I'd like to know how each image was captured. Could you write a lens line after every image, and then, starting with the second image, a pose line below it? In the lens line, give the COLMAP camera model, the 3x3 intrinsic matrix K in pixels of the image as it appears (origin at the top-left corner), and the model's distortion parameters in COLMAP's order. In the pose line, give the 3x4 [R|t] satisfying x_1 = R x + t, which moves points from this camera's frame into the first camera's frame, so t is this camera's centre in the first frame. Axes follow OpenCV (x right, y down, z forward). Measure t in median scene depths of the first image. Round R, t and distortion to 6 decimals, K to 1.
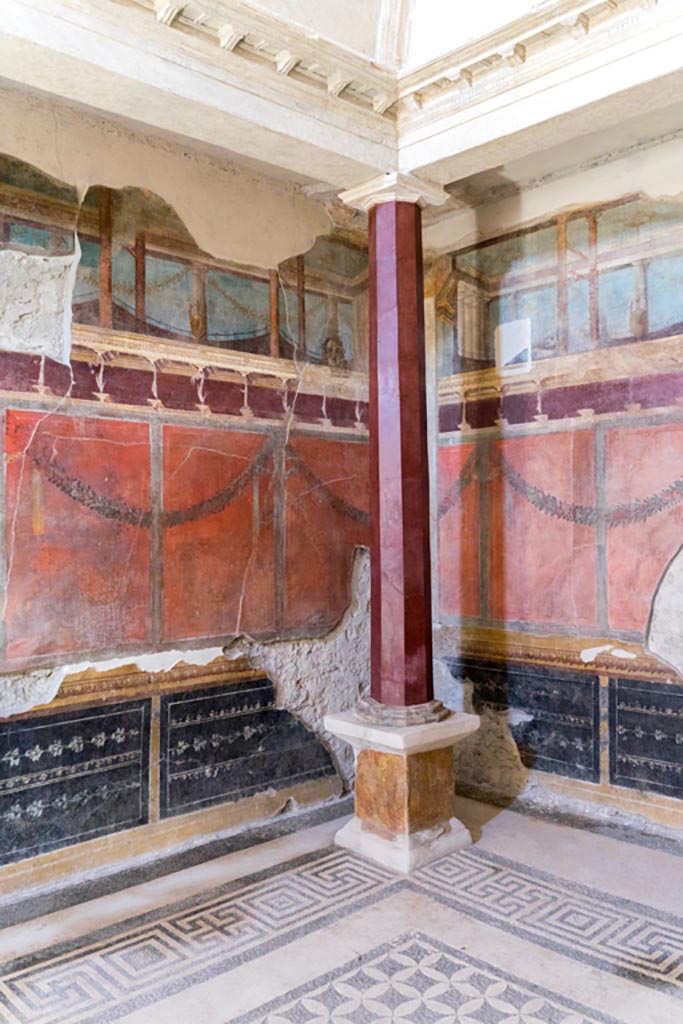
lens RADIAL K [[848.5, 0, 340.8], [0, 848.5, 500.9], [0, 0, 1]] dist [0.017070, -0.047166]
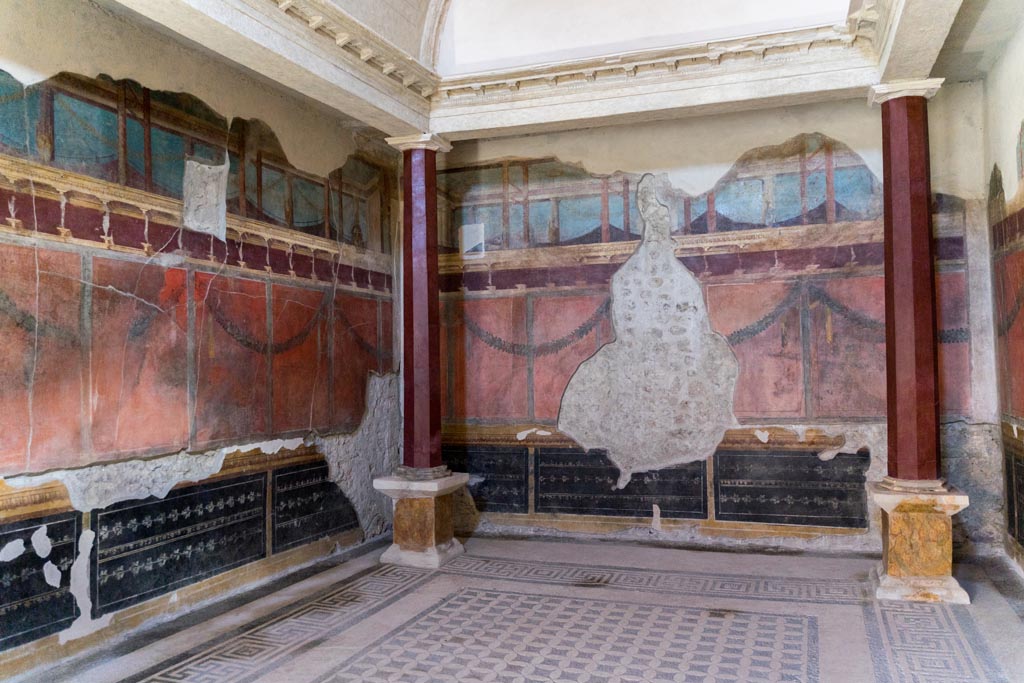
lens RADIAL K [[848.5, 0, 512.0], [0, 848.5, 341.5], [0, 0, 1]] dist [0.017070, -0.047166]
pose [[0.893487, 0.012534, 0.448915, -0.490527], [-0.008627, 0.999905, -0.010747, 0.020562], [-0.449007, 0.005729, 0.893510, -0.477051]]
